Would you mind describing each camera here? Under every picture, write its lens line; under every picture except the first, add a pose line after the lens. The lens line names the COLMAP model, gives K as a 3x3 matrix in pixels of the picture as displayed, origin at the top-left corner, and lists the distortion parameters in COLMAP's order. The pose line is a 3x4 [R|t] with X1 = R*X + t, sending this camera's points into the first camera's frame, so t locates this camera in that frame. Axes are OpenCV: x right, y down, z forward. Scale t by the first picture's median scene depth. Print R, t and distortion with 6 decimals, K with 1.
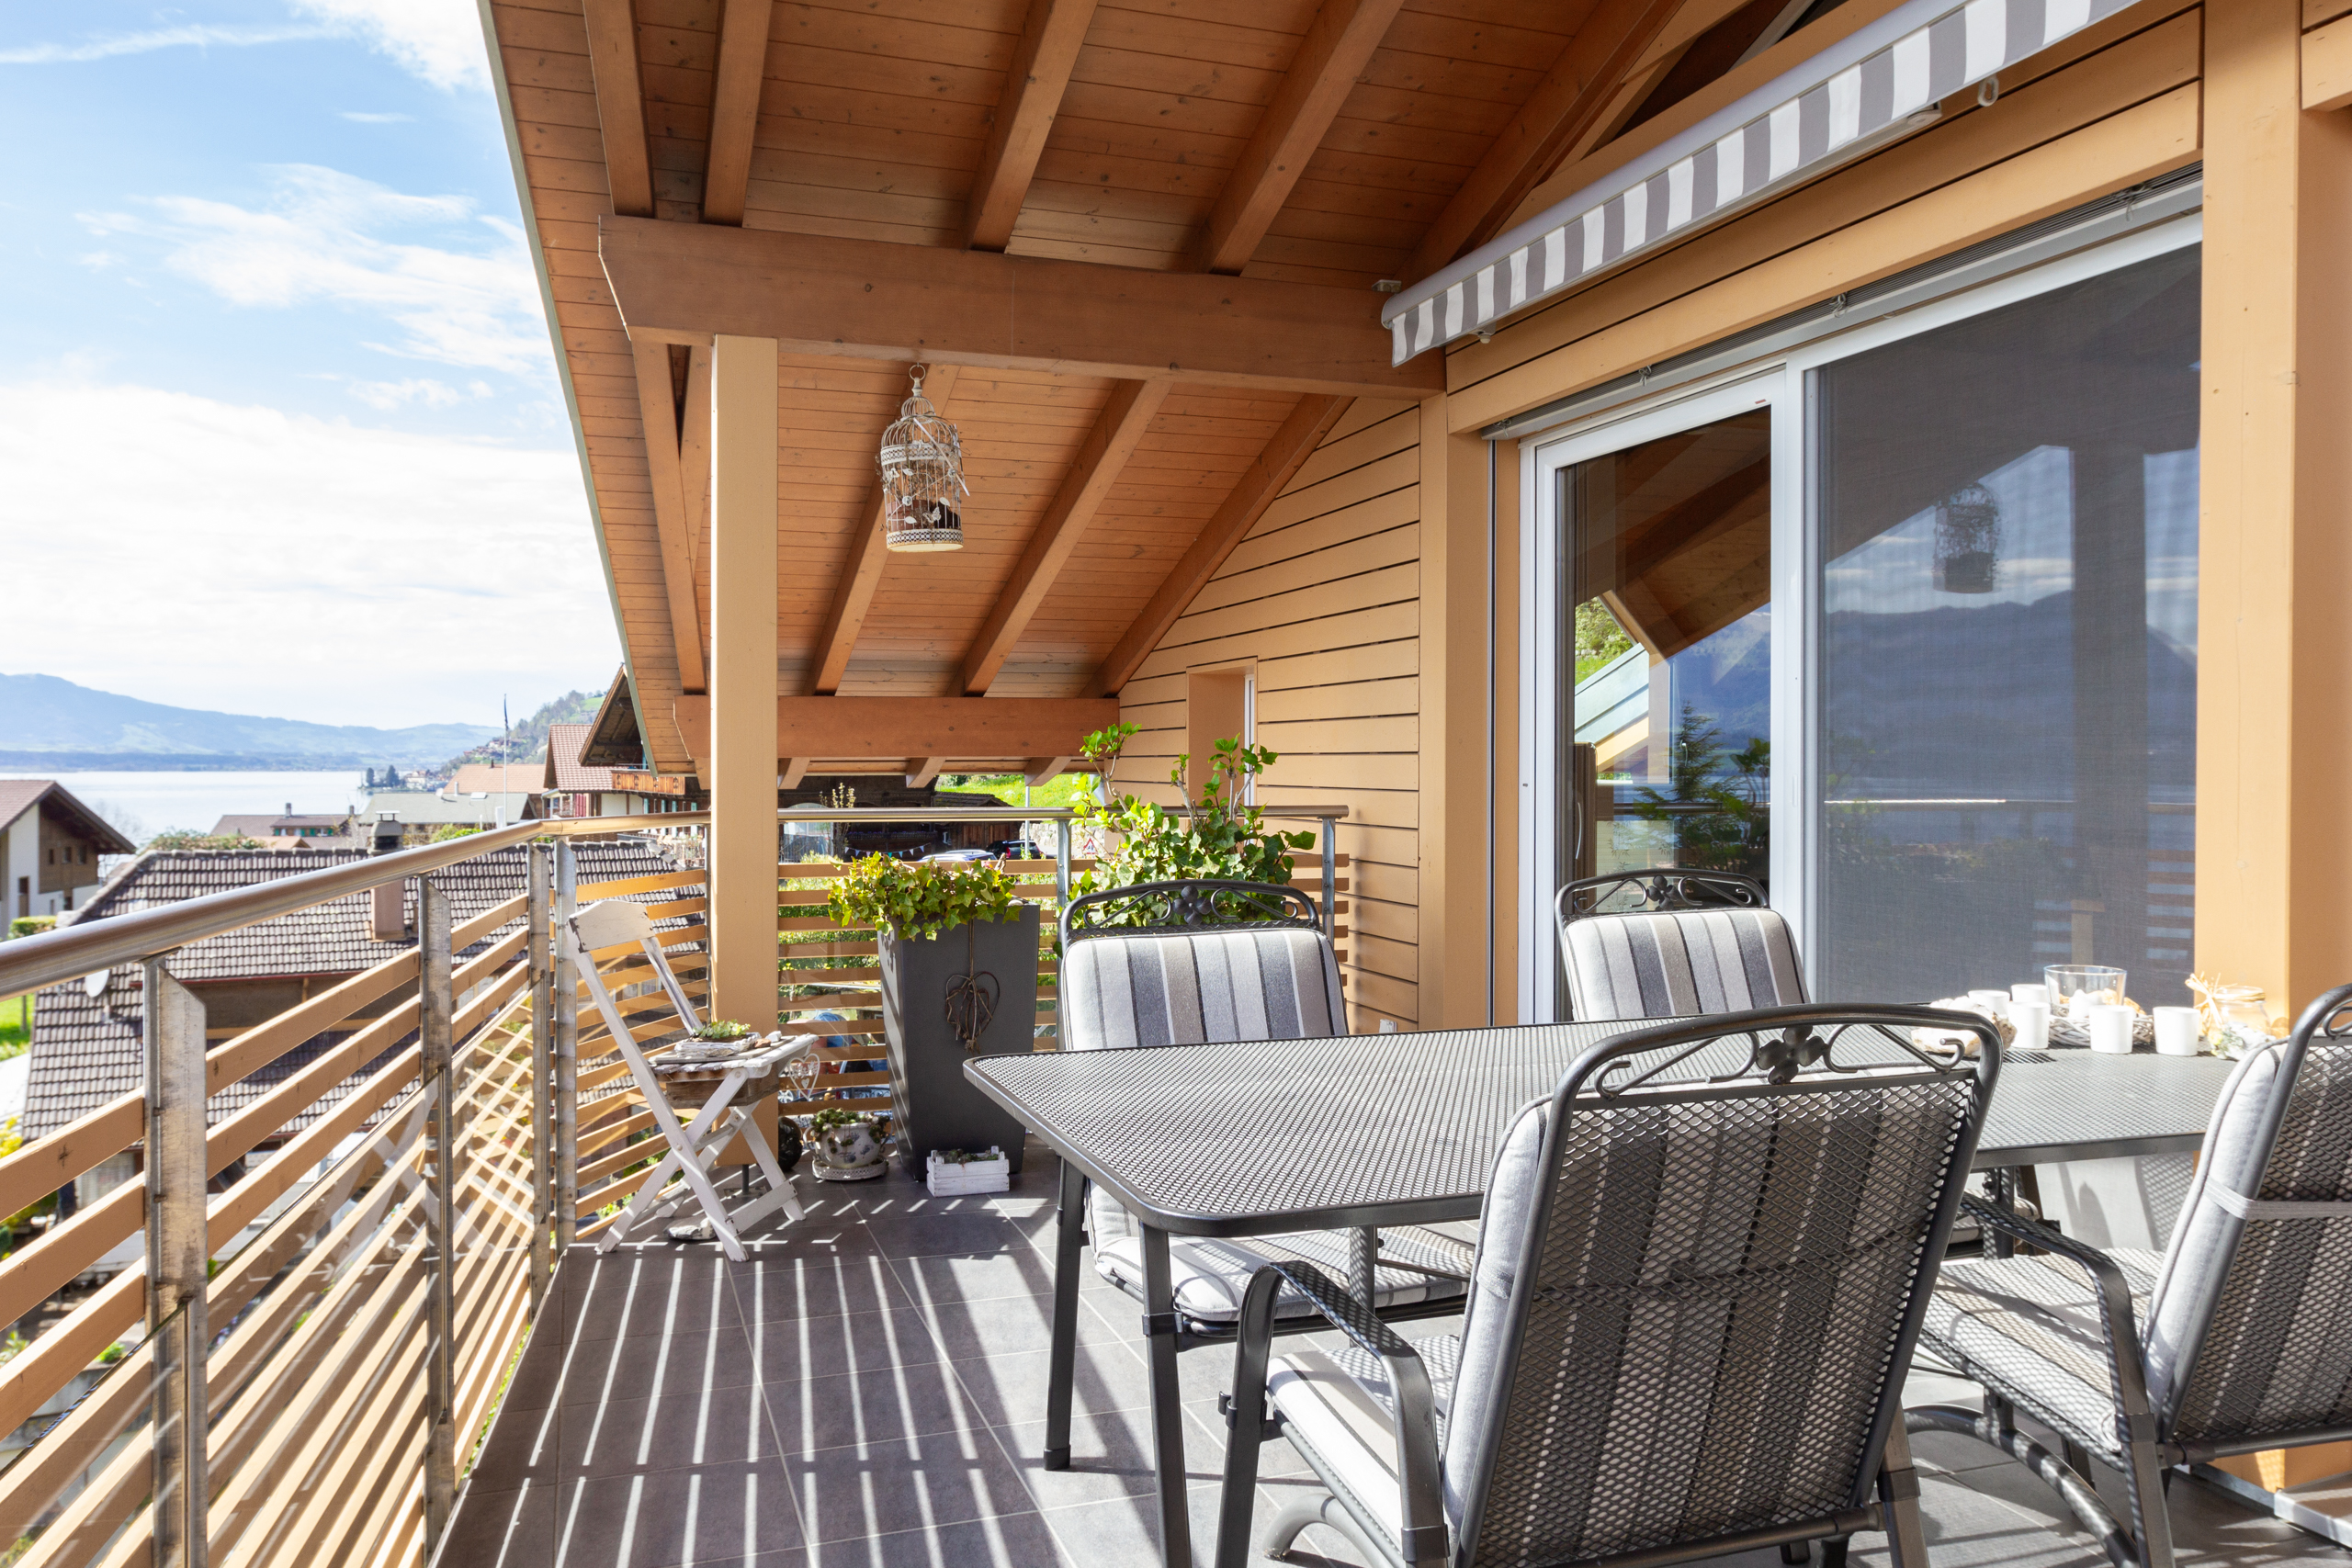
lens RADIAL K [[1842.9, 0, 1176.0], [0, 1842.9, 784.0], [0, 0, 1]] dist [0.006357, 0.002506]
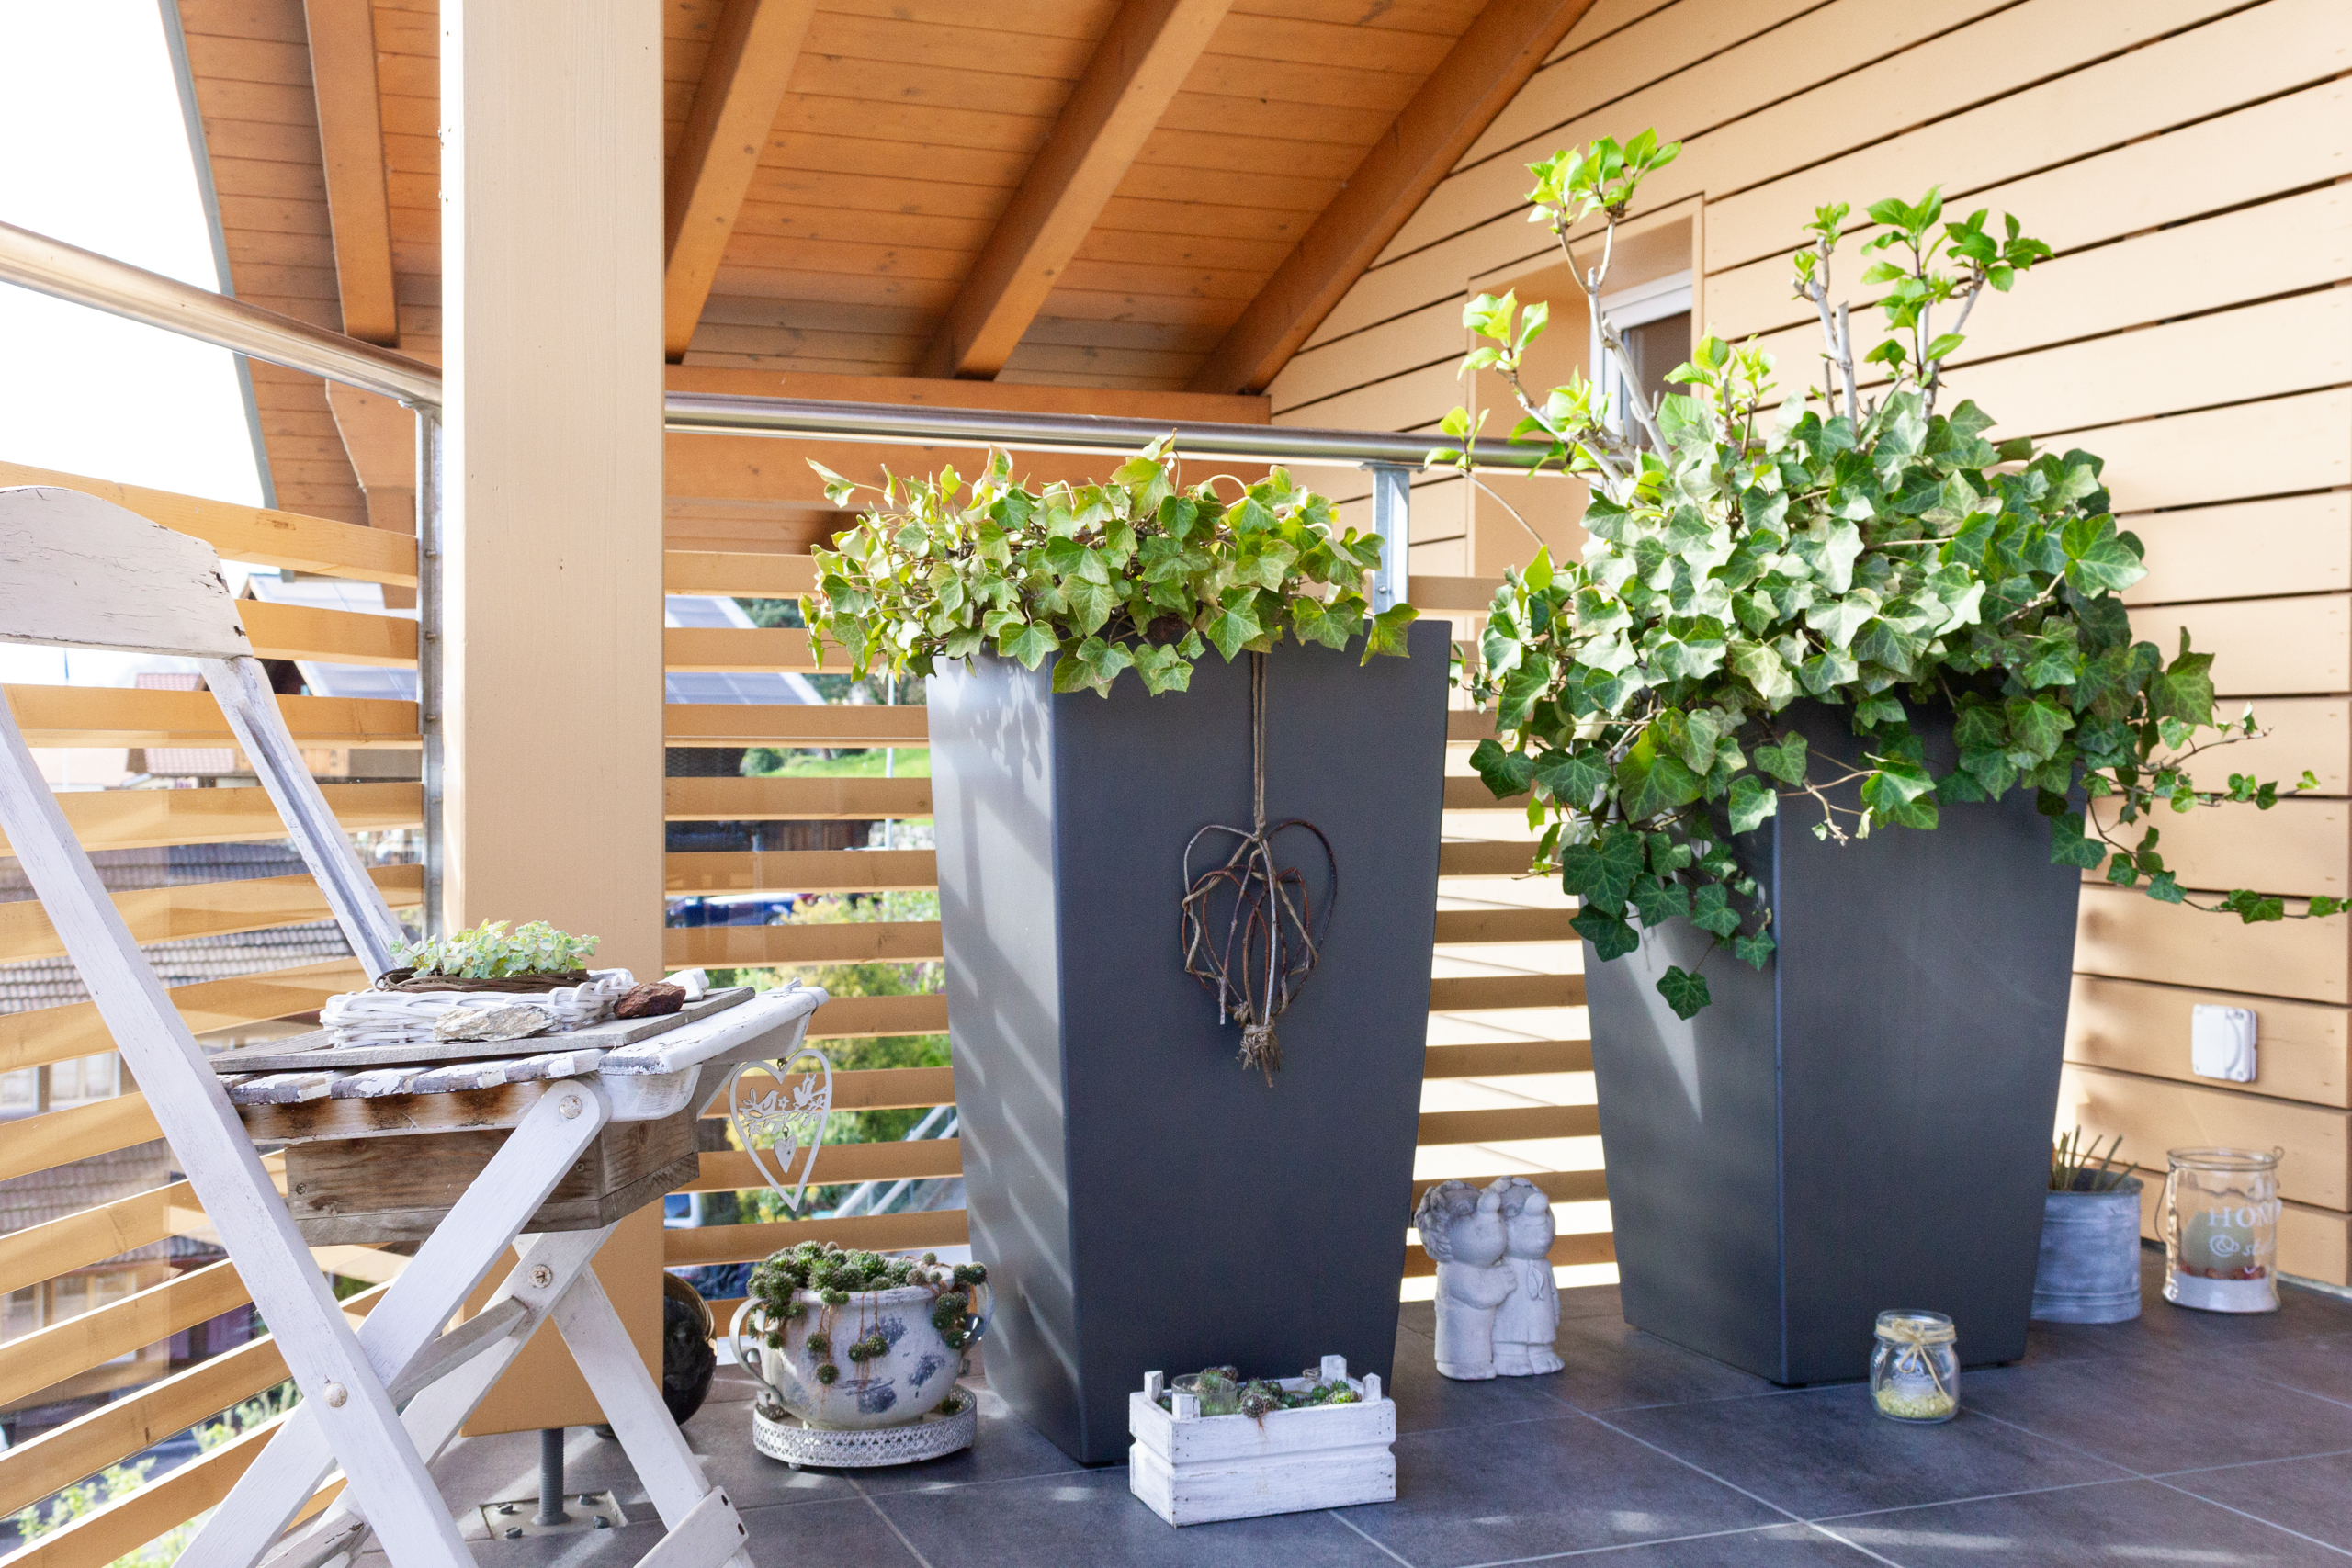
lens RADIAL K [[2562.4, 0, 1176.0], [0, 2562.4, 784.0], [0, 0, 1]] dist [0.055658, 0.001562]
pose [[0.998751, -0.000720, 0.049952, -0.151083], [0.001106, 0.999970, -0.007691, 0.102131], [-0.049945, 0.007737, 0.998722, 0.563683]]
